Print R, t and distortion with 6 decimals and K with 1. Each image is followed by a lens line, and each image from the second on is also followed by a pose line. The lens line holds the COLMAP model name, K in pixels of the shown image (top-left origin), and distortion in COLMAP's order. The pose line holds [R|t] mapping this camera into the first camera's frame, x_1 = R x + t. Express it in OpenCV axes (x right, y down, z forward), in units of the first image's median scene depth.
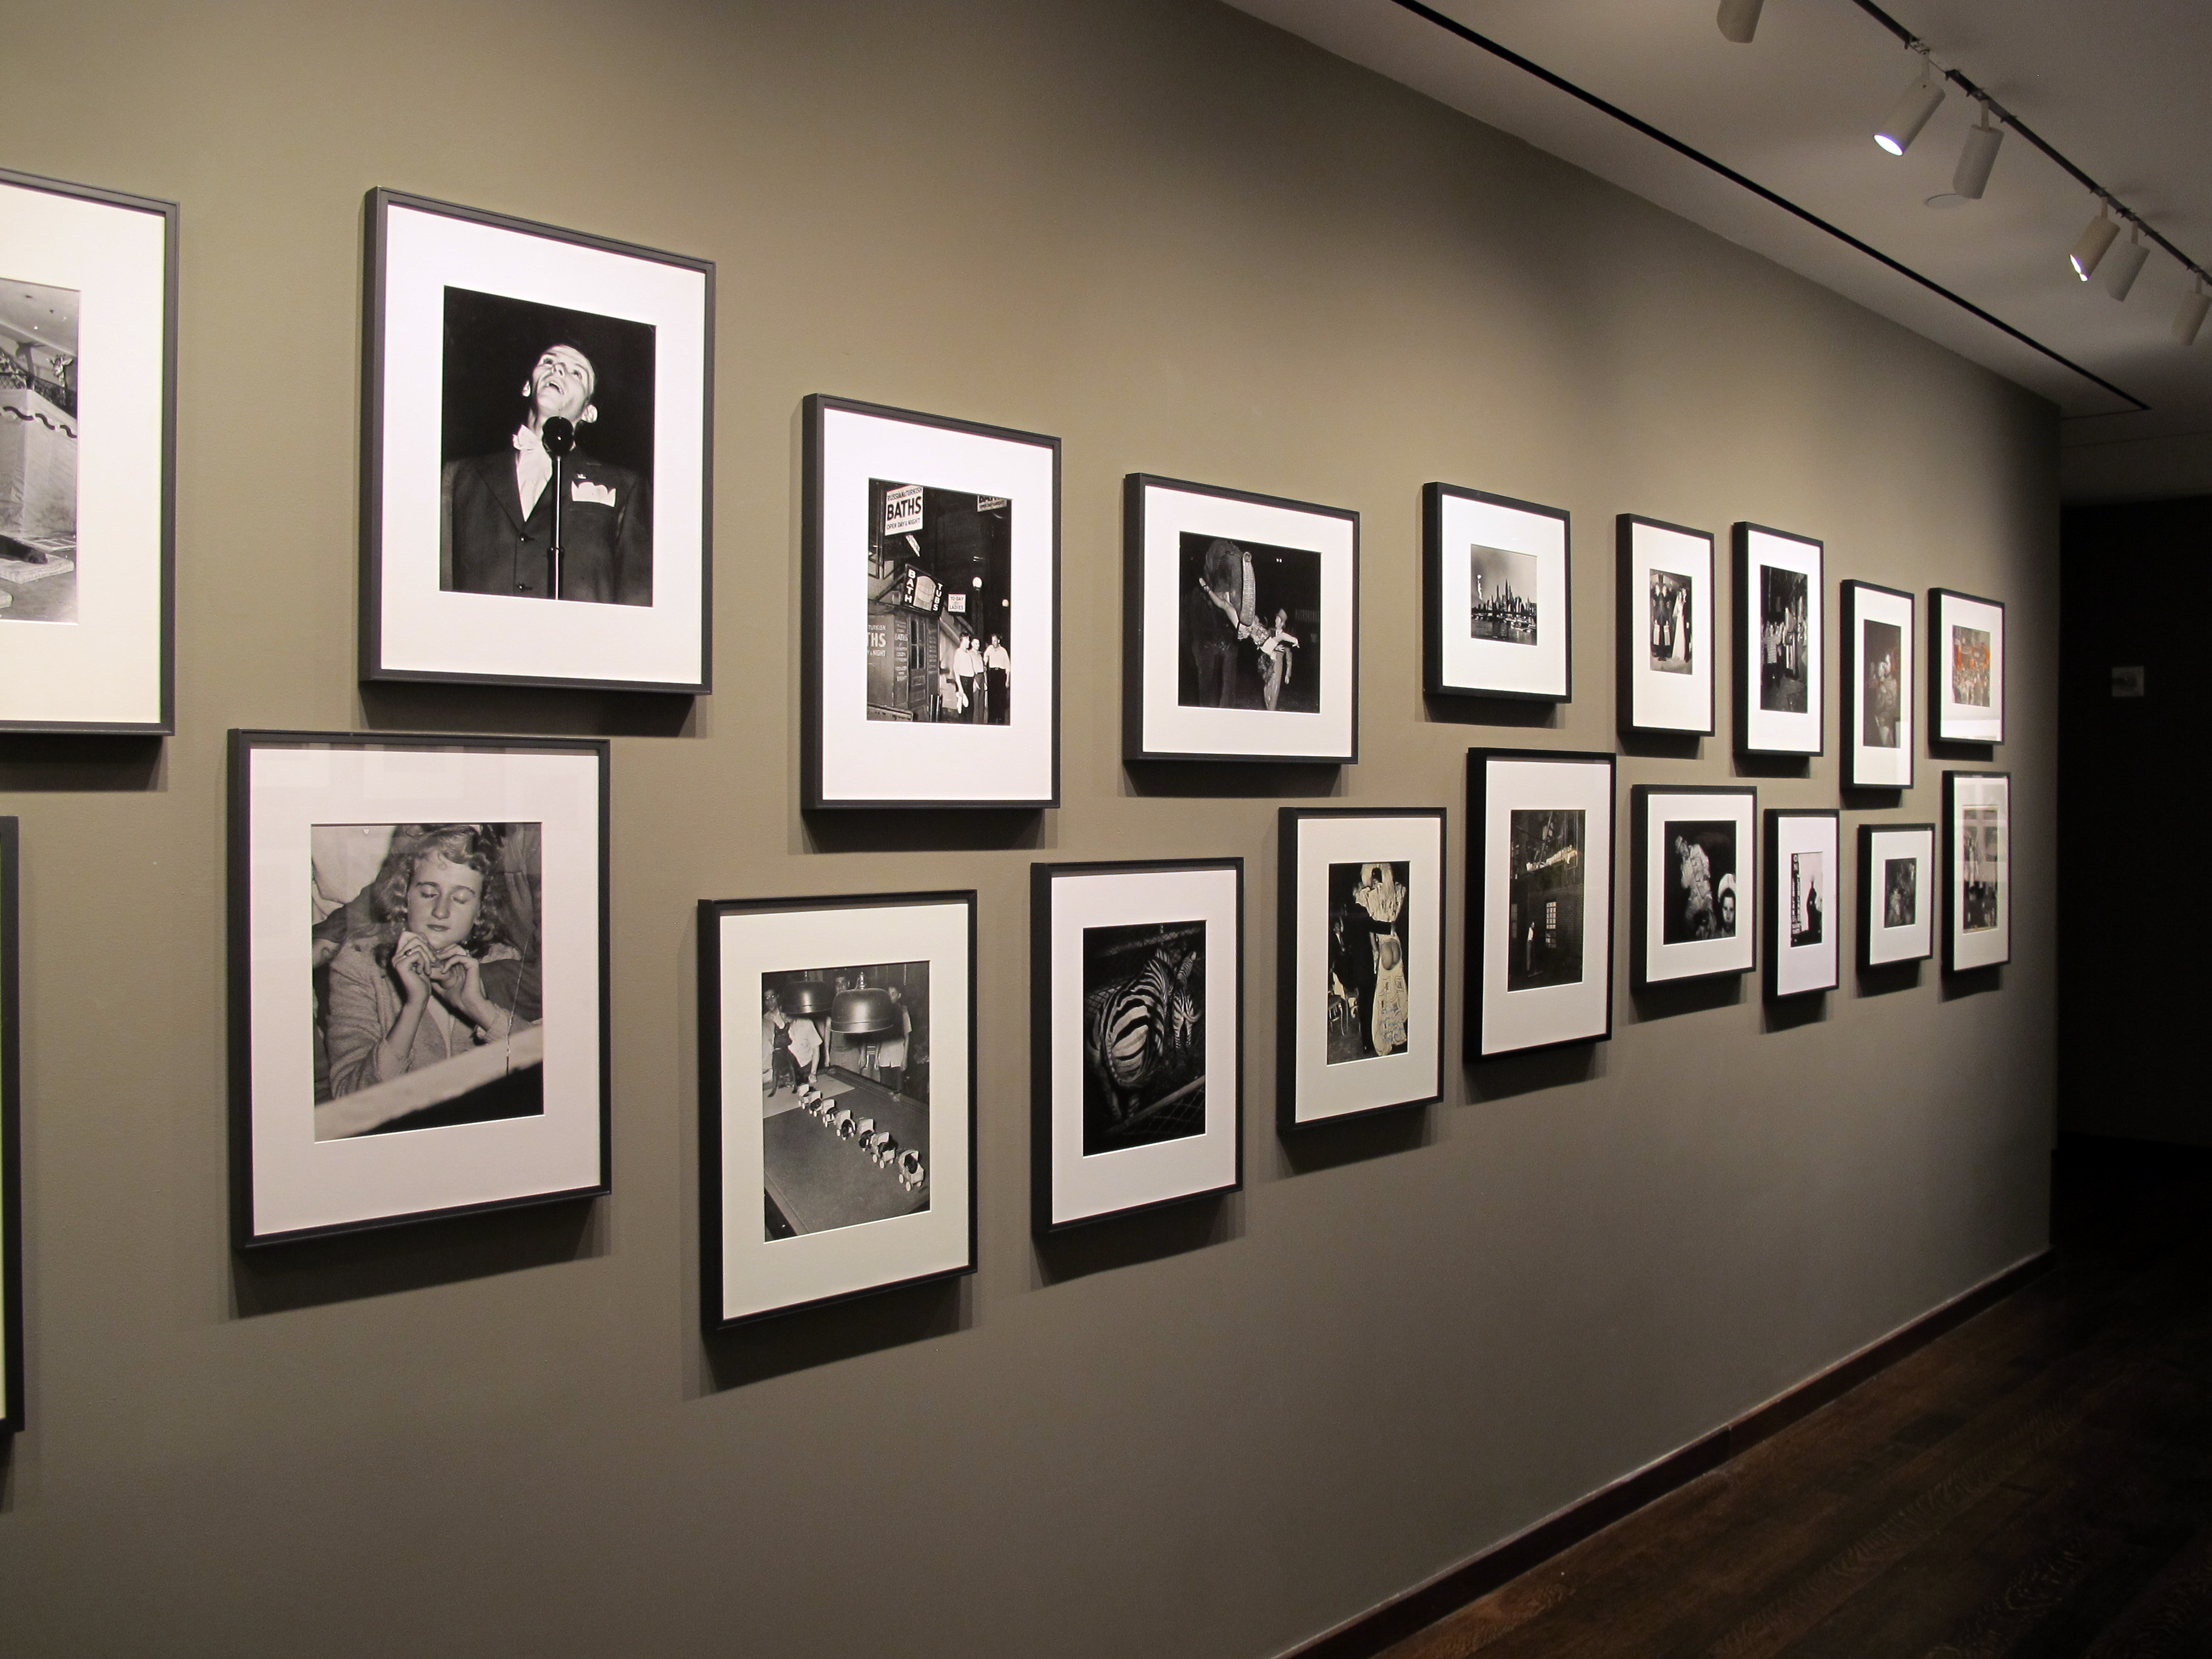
lens RADIAL K [[1845.3, 0, 1120.6], [0, 1845.3, 813.6], [0, 0, 1]] dist [-0.151067, 0.116606]
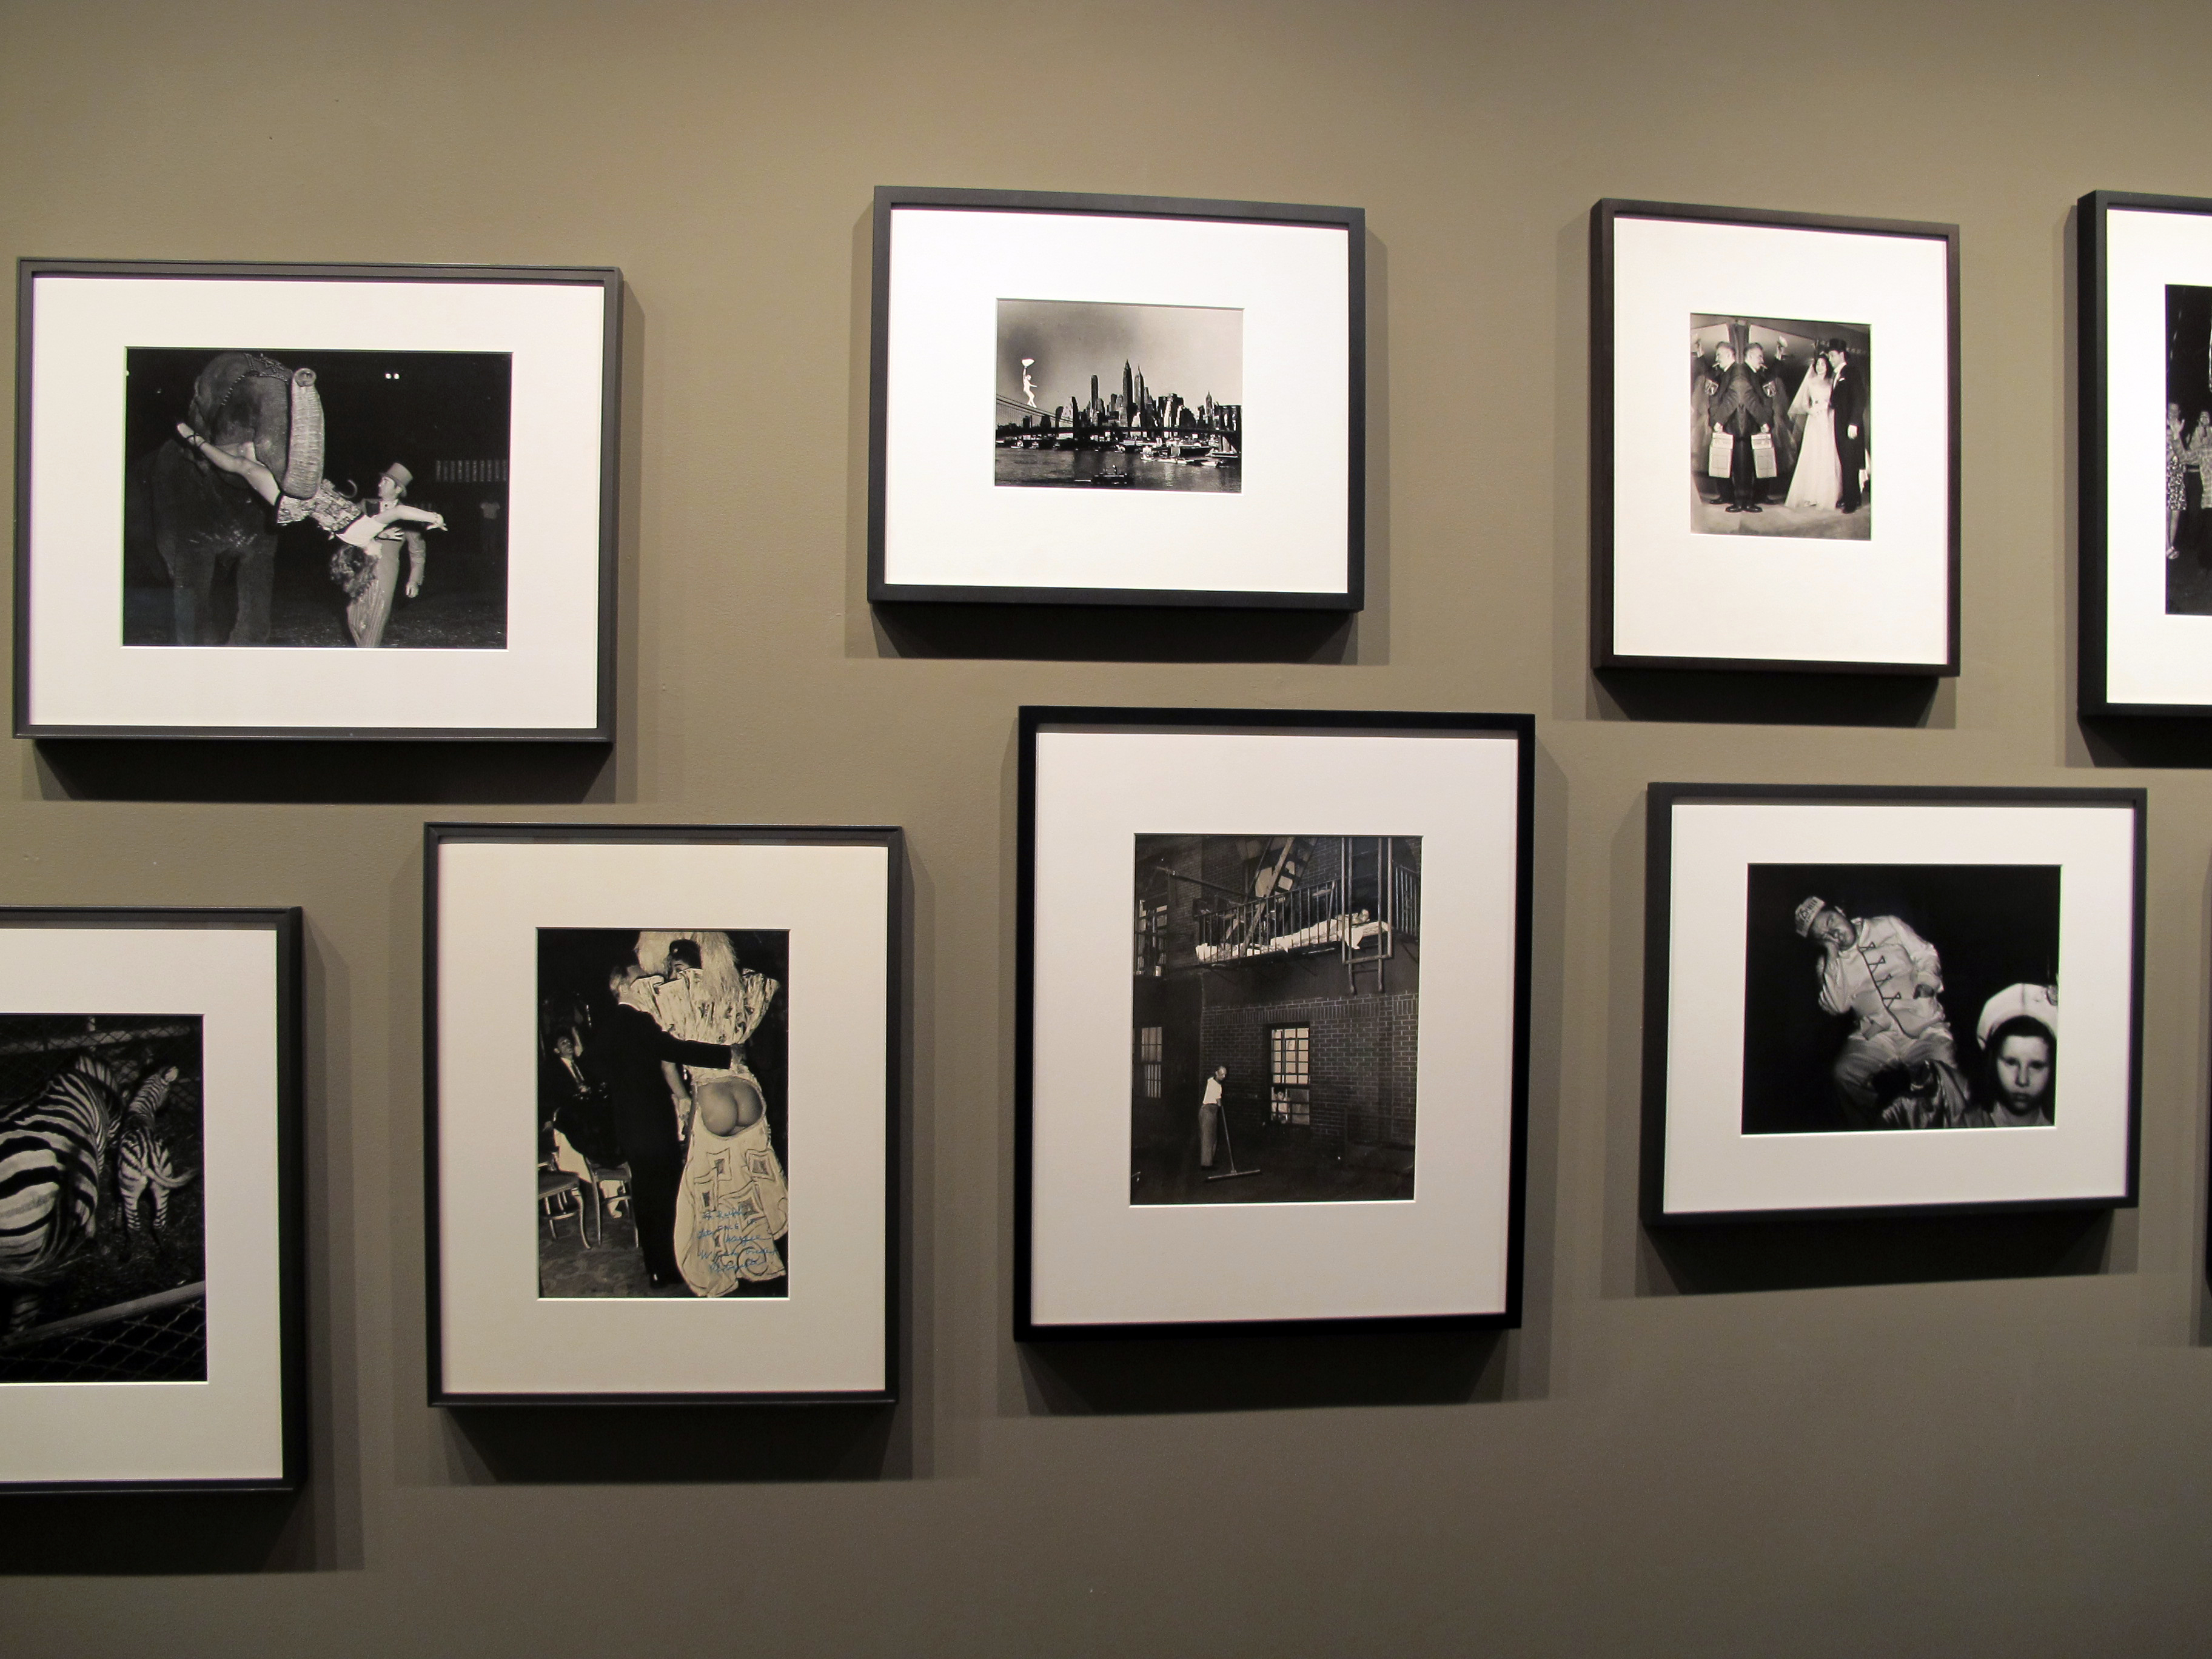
lens RADIAL K [[1845.3, 0, 1120.6], [0, 1845.3, 813.6], [0, 0, 1]] dist [-0.151067, 0.116606]
pose [[0.781888, 0.011542, -0.623312, 0.722994], [-0.012326, 0.999919, 0.003054, -0.012290], [0.623297, 0.005295, 0.781968, 0.865086]]
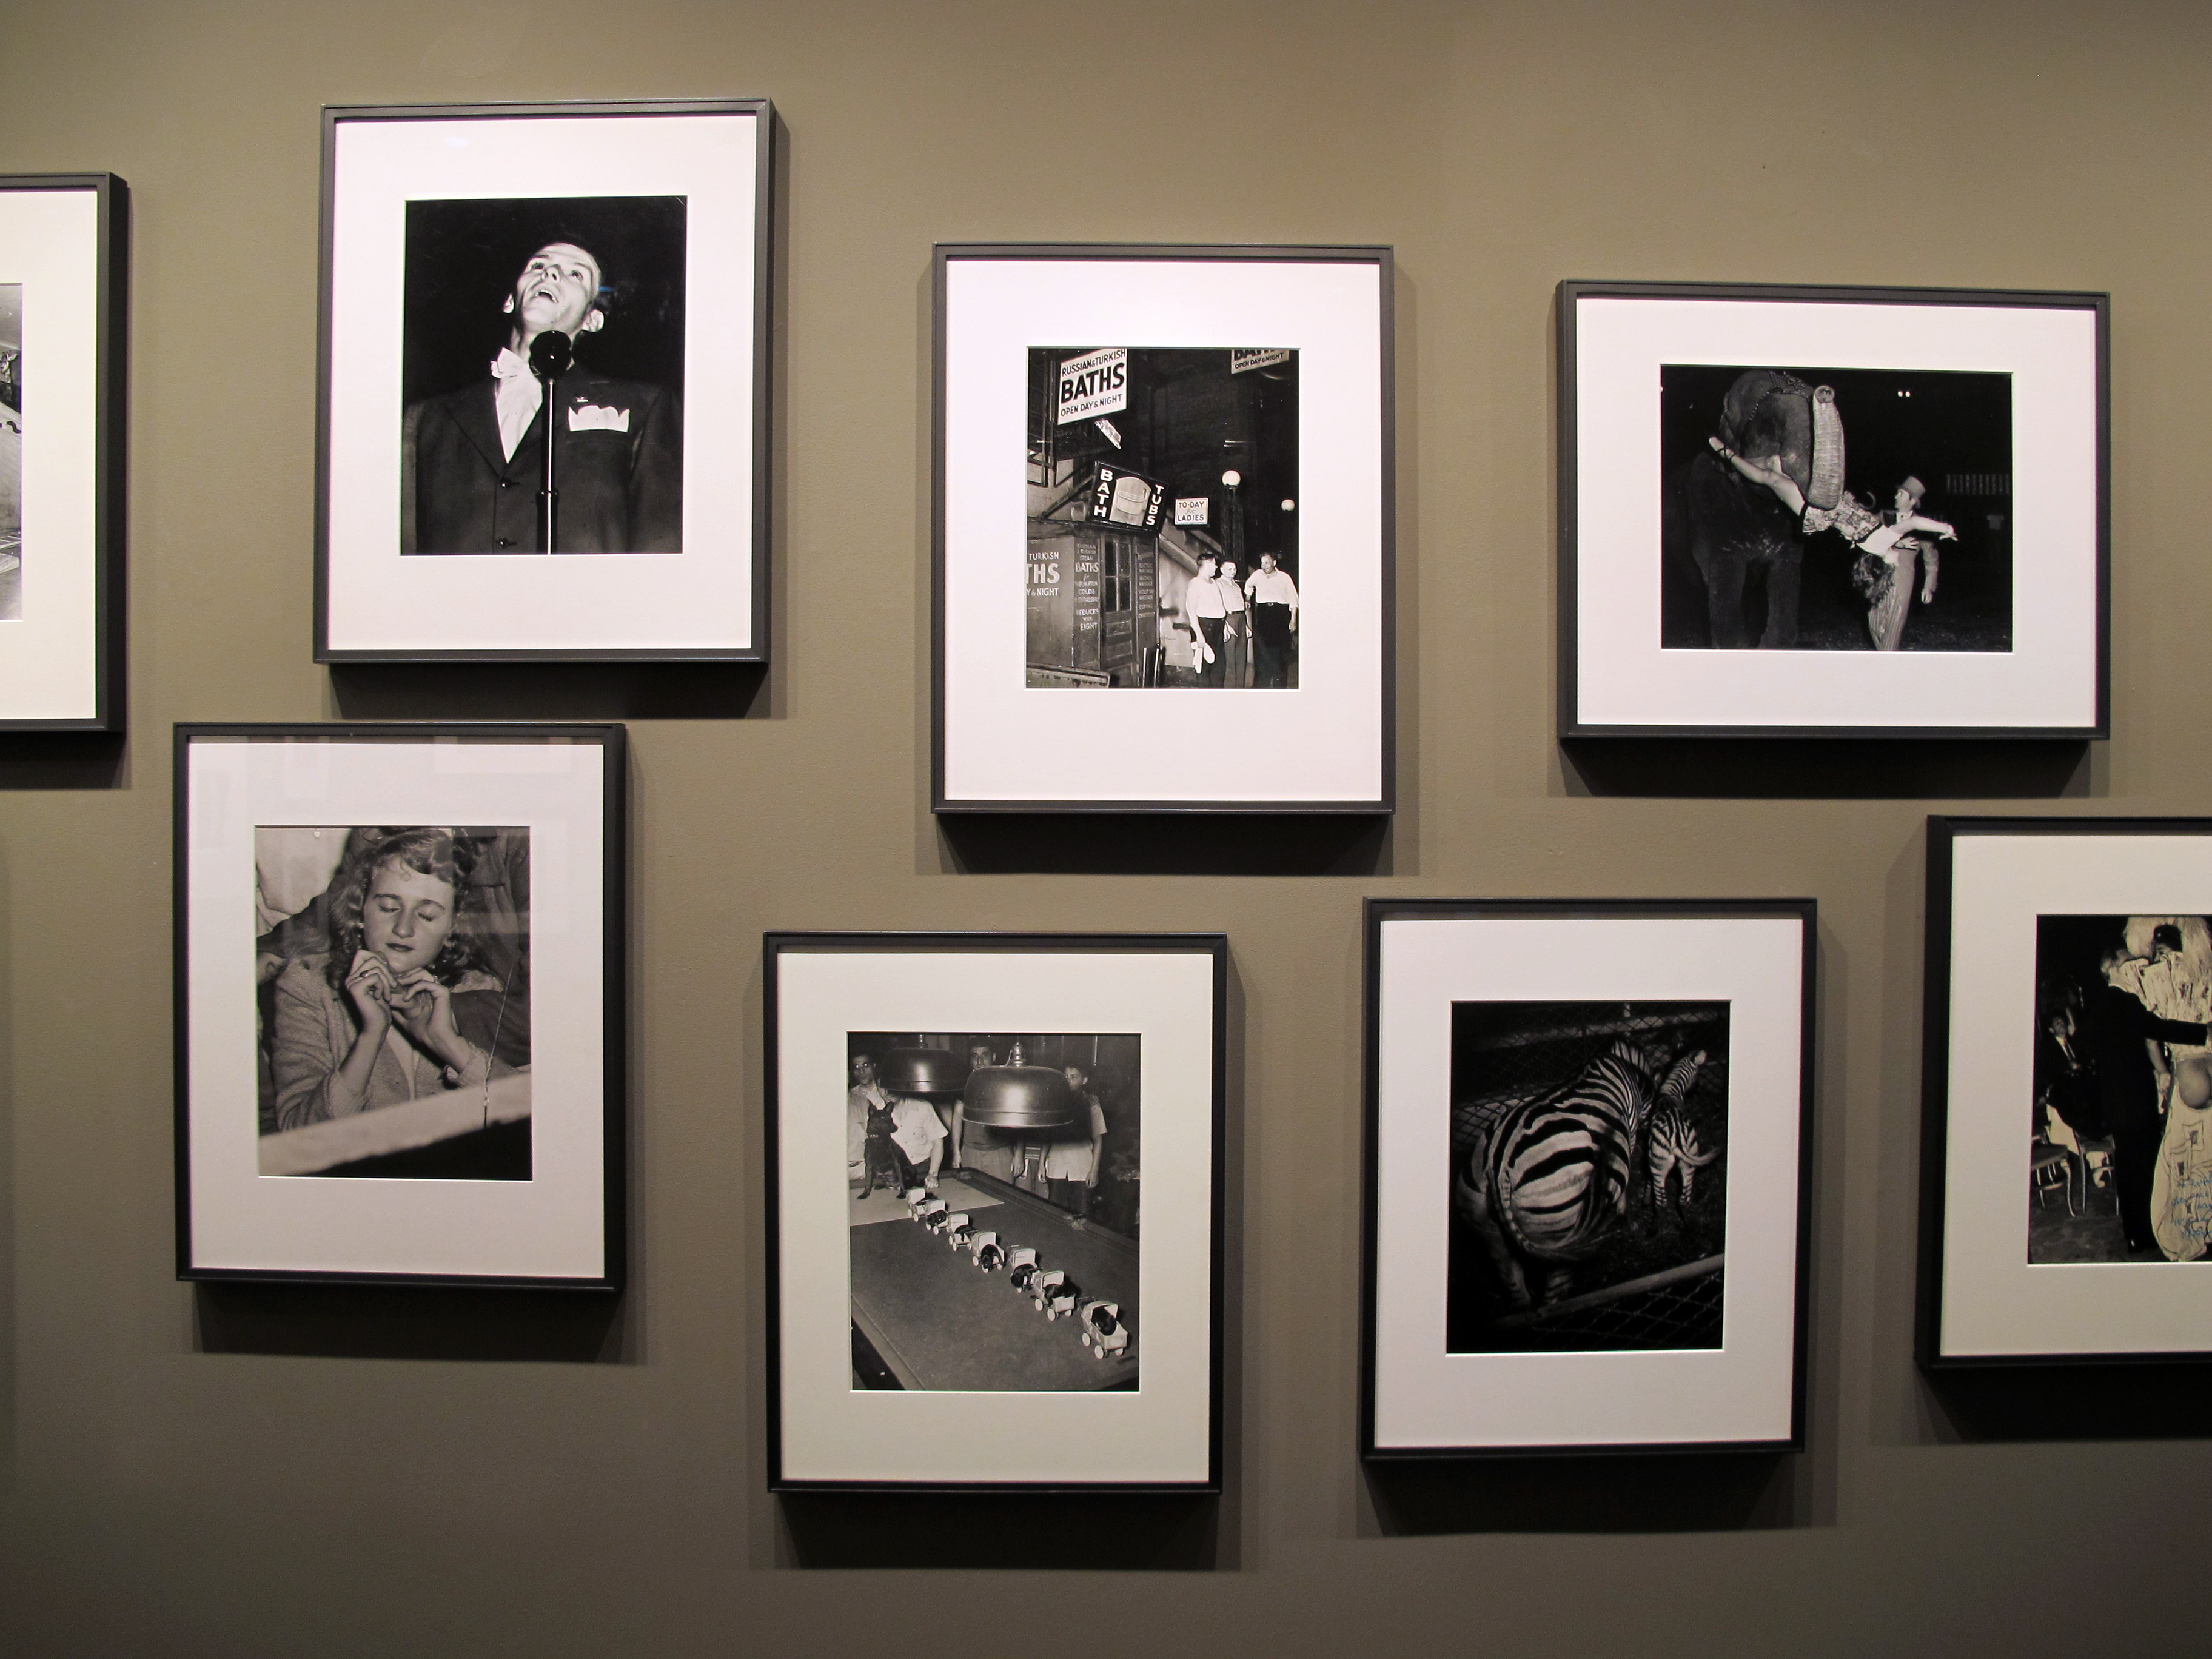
lens RADIAL K [[1845.3, 0, 1120.6], [0, 1845.3, 813.6], [0, 0, 1]] dist [-0.151067, 0.116606]
pose [[0.710328, 0.008113, -0.703824, 0.377346], [-0.007447, 0.999964, 0.004011, -0.005312], [0.703831, 0.002392, 0.710363, 0.507287]]
